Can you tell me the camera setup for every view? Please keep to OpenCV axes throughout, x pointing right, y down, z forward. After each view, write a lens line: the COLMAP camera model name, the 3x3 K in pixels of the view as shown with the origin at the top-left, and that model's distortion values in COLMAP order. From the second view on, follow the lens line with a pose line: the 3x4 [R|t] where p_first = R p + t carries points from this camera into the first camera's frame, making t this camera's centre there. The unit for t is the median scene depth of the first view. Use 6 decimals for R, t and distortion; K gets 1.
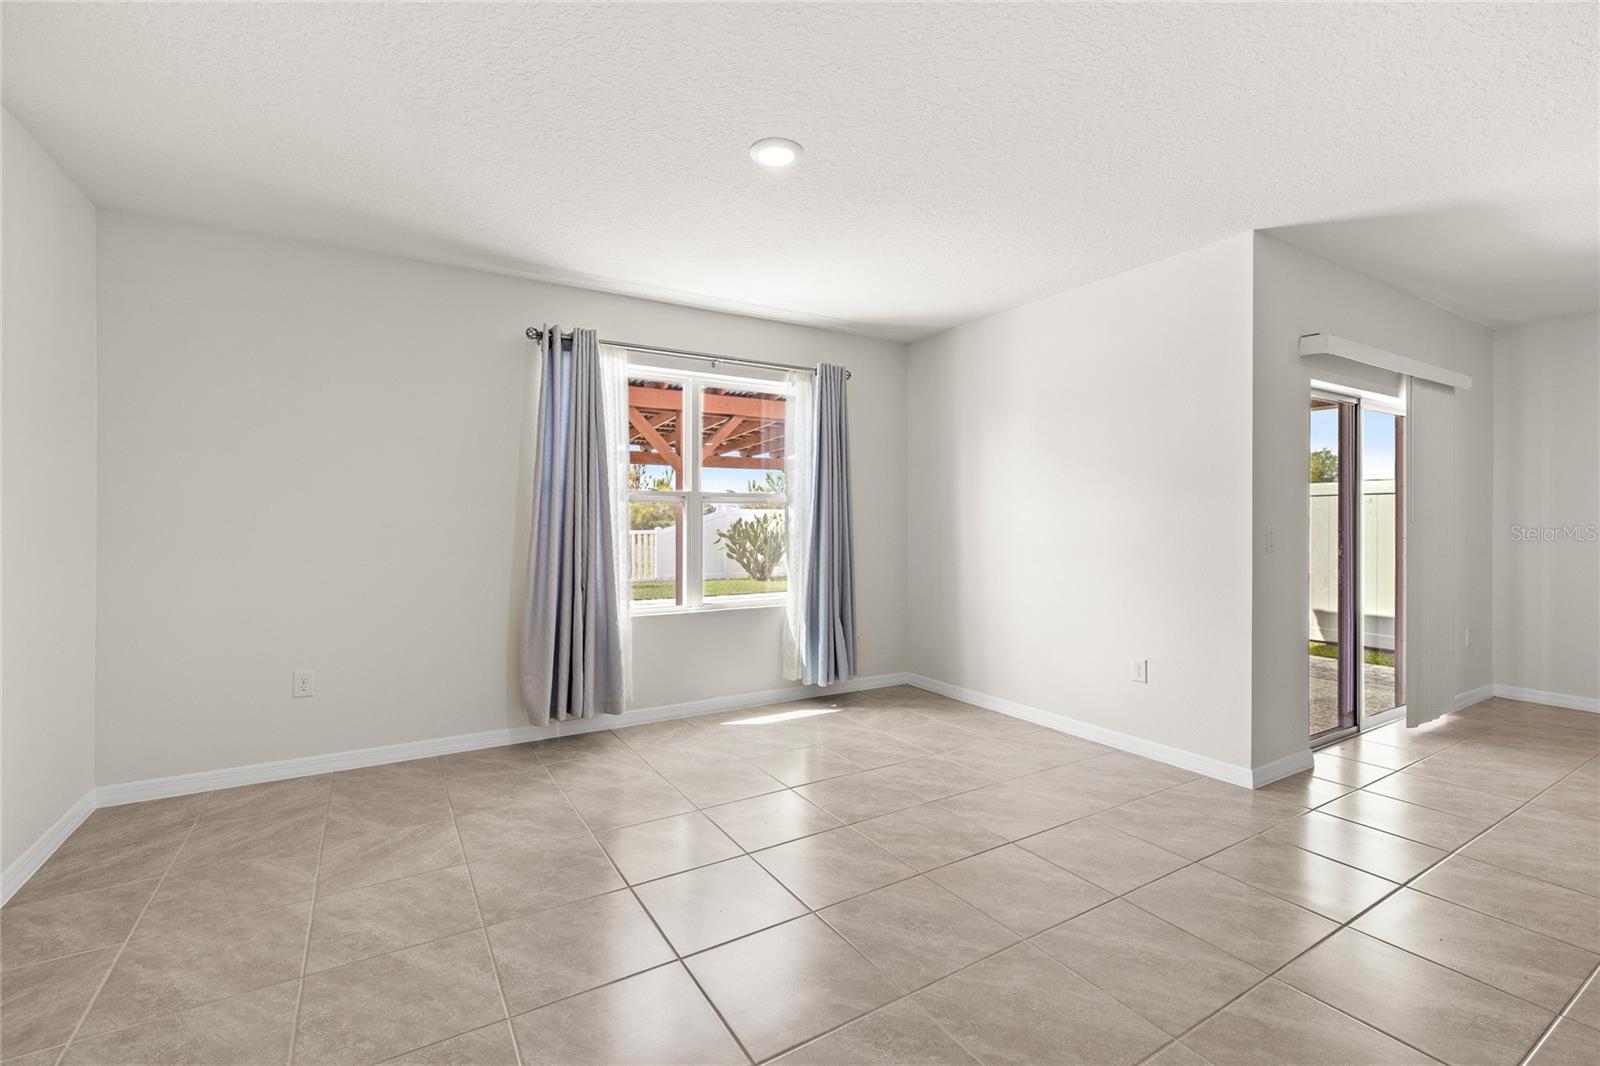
lens RADIAL K [[689.9, 0, 795.3], [0, 689.9, 523.2], [0, 0, 1]] dist [0.002966, -0.000169]
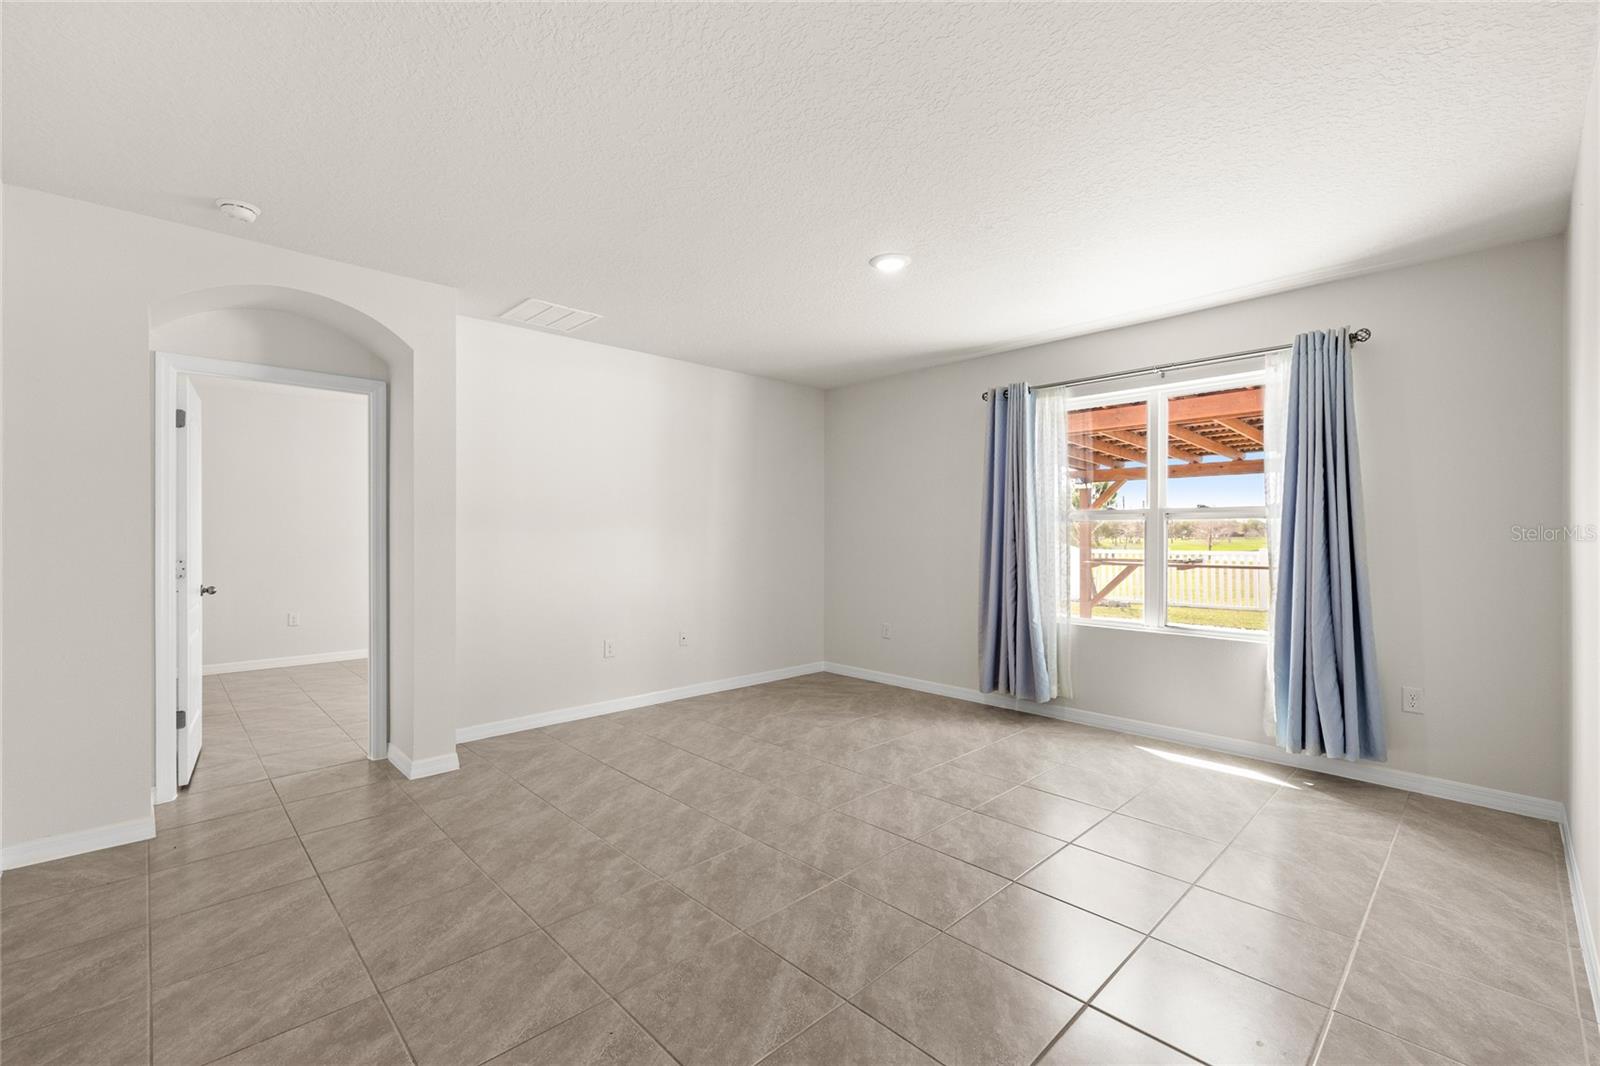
lens RADIAL K [[689.9, 0, 809.4], [0, 689.9, 533.2], [0, 0, 1]] dist [0.002966, -0.000169]
pose [[0.227663, -0.003112, -0.973735, 0.813981], [-0.007003, 0.999964, -0.004833, -0.002580], [0.973715, 0.007919, 0.227633, 0.358488]]
